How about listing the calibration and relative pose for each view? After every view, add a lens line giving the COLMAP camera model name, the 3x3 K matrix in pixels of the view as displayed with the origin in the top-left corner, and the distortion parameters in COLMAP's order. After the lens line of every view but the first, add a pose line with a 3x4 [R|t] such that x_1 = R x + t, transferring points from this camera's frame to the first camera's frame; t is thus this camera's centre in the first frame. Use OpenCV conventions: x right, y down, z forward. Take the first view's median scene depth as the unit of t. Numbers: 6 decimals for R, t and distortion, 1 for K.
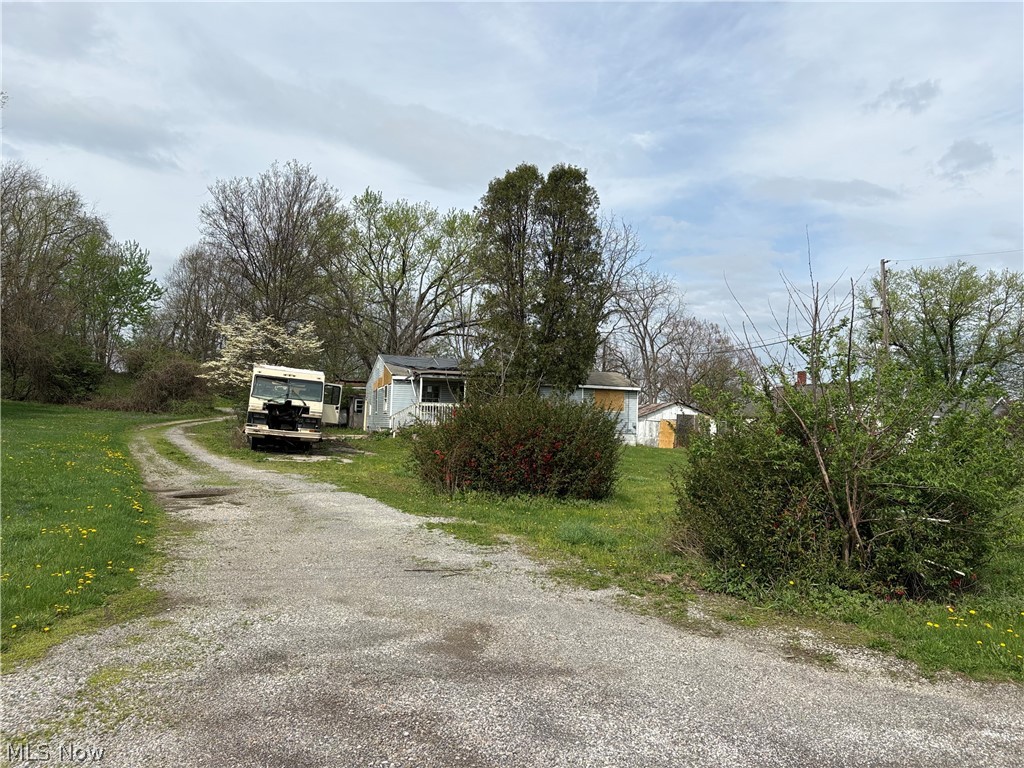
lens RADIAL K [[767.5, 0, 512.0], [0, 767.5, 384.0], [0, 0, 1]] dist [0.007427, 0.003457]
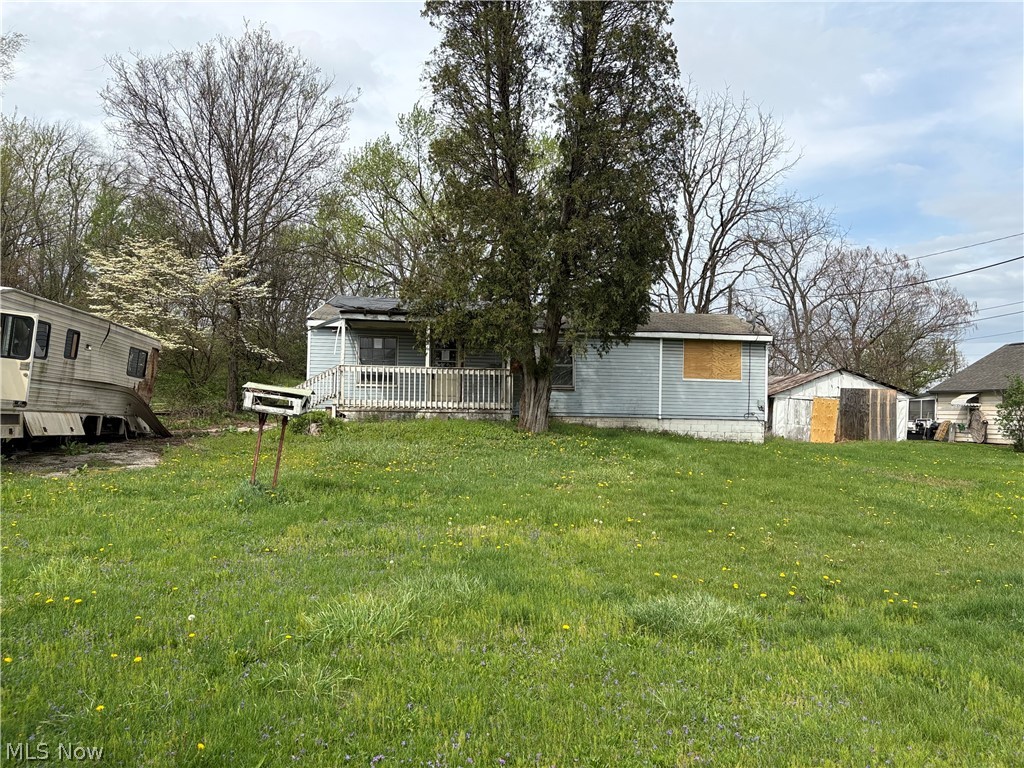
lens RADIAL K [[767.5, 0, 512.0], [0, 767.5, 384.0], [0, 0, 1]] dist [0.007427, 0.003457]
pose [[0.982049, -0.012623, -0.188204, 0.066876], [0.016229, 0.999713, 0.017634, 0.019879], [0.187927, -0.020372, 0.981972, 0.323220]]
